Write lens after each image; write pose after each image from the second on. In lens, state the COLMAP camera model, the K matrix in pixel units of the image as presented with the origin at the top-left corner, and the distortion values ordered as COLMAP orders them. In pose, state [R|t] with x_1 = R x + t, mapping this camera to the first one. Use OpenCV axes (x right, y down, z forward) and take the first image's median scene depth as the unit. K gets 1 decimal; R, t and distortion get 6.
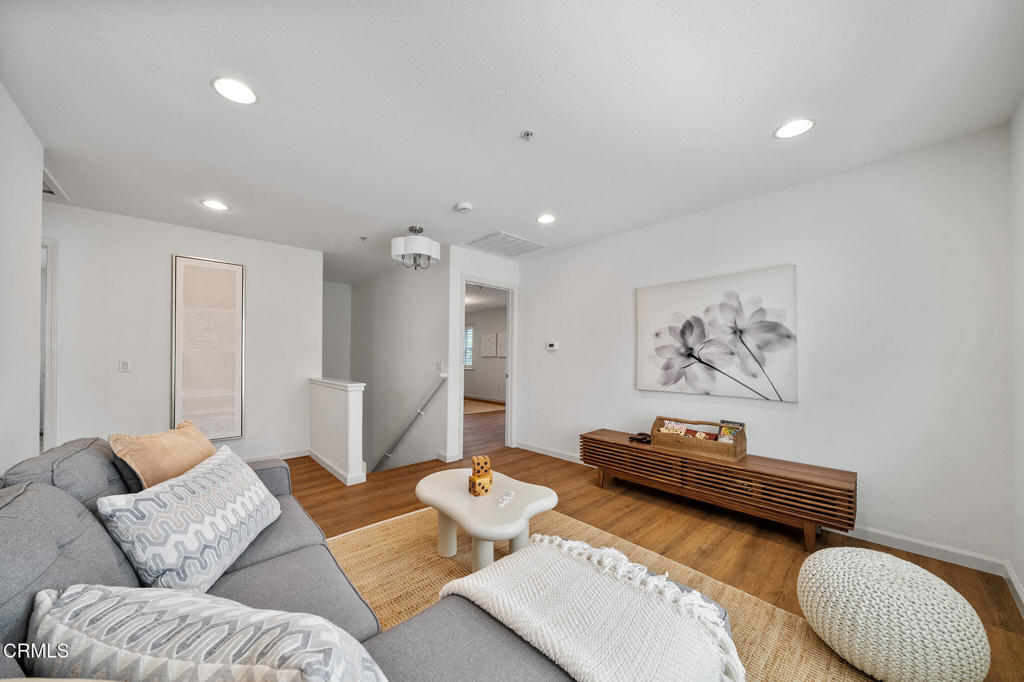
lens RADIAL K [[356.7, 0, 506.5], [0, 356.7, 350.7], [0, 0, 1]] dist [-0.000066, 0.000013]
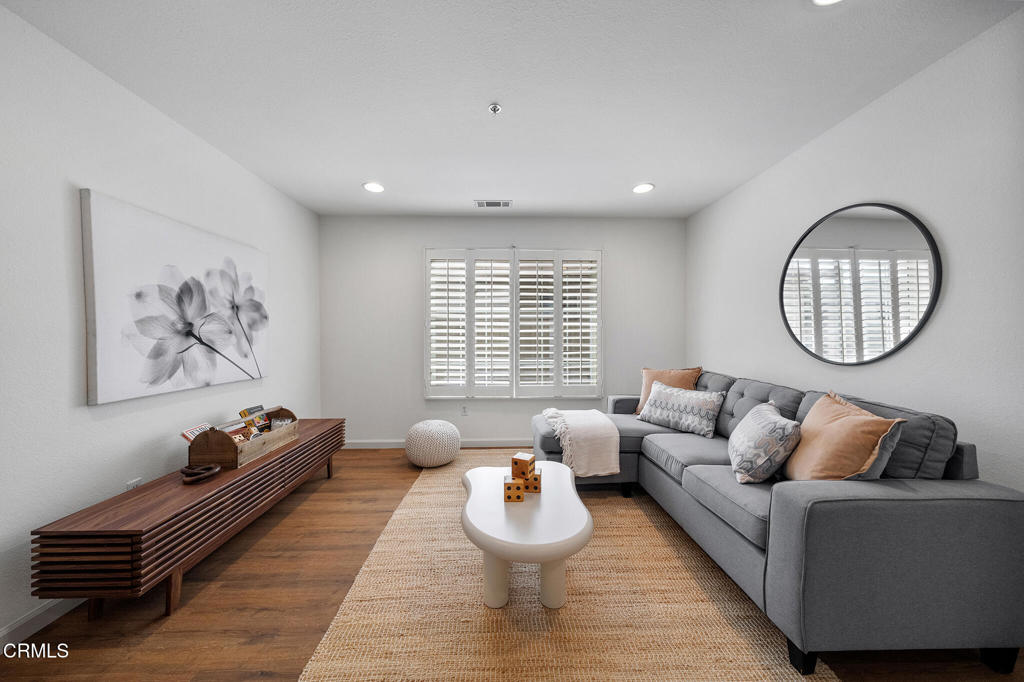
lens RADIAL K [[356.7, 0, 507.3], [0, 356.7, 337.8], [0, 0, 1]] dist [-0.000066, 0.000013]
pose [[-0.759785, -0.002845, 0.650168, -0.408399], [-0.010935, 0.999905, -0.008403, 0.020642], [-0.650082, -0.013495, -0.759744, 1.160877]]
